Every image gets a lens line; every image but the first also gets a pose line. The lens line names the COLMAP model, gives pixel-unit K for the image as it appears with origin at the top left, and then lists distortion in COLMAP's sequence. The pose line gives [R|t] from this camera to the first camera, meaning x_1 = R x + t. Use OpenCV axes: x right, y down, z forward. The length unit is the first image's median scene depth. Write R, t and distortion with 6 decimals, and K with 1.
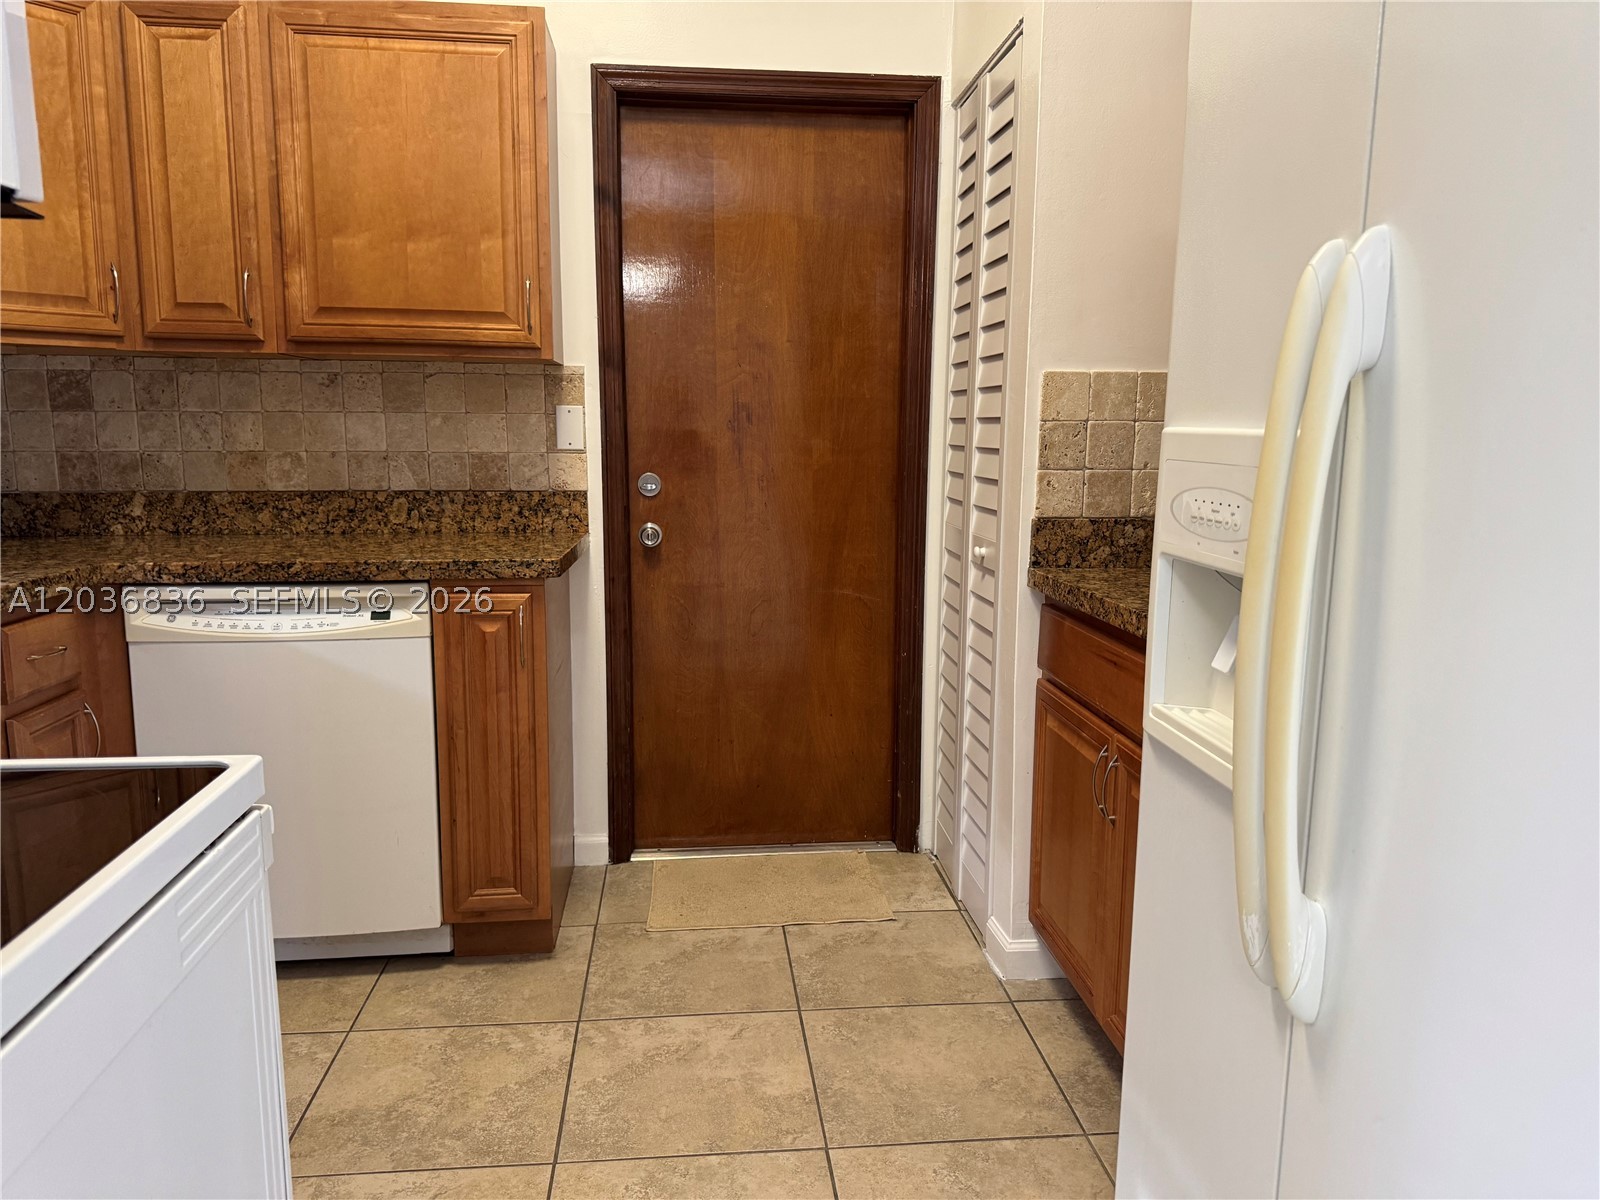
lens RADIAL K [[1132.6, 0, 800.0], [0, 1132.6, 600.0], [0, 0, 1]] dist [0.001585, 0.001509]
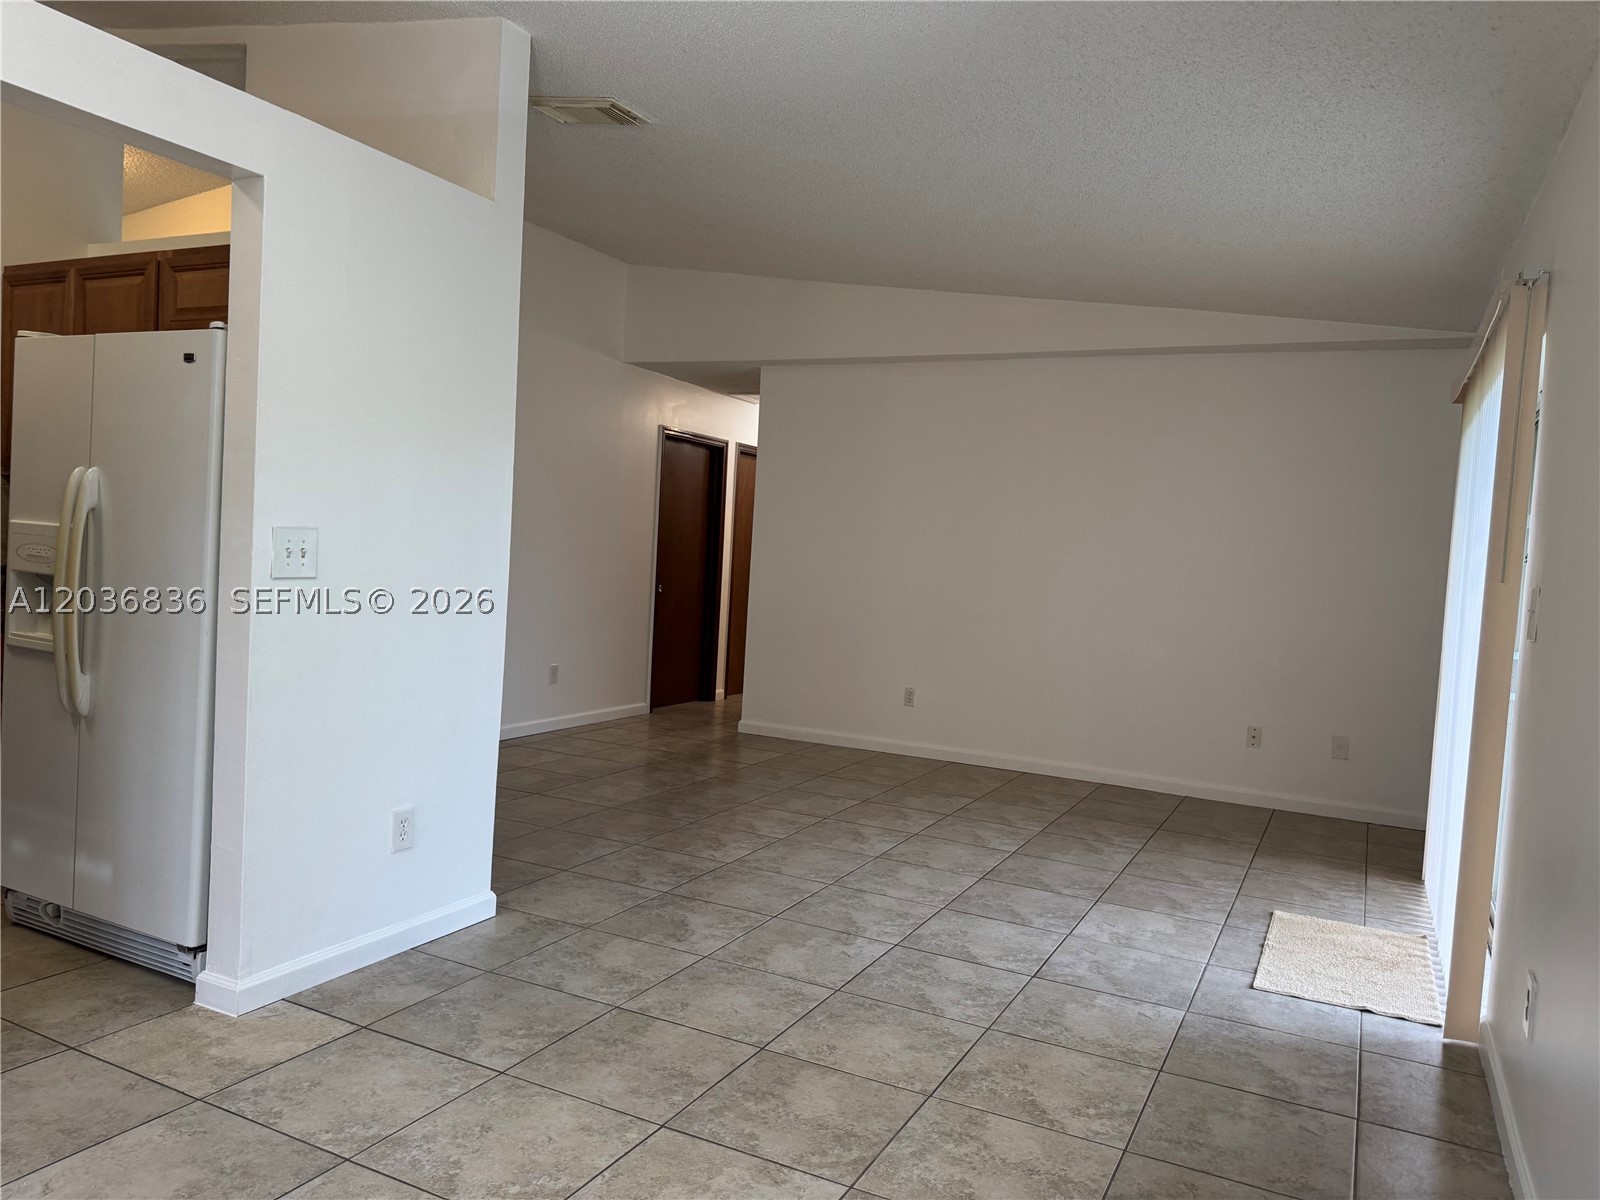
lens RADIAL K [[1132.6, 0, 800.0], [0, 1132.6, 600.0], [0, 0, 1]] dist [0.001585, 0.001509]
pose [[0.542760, -0.017040, 0.839715, -1.079438], [0.074433, 0.996836, -0.027882, 0.287378], [-0.836583, 0.077636, 0.542311, -2.319477]]
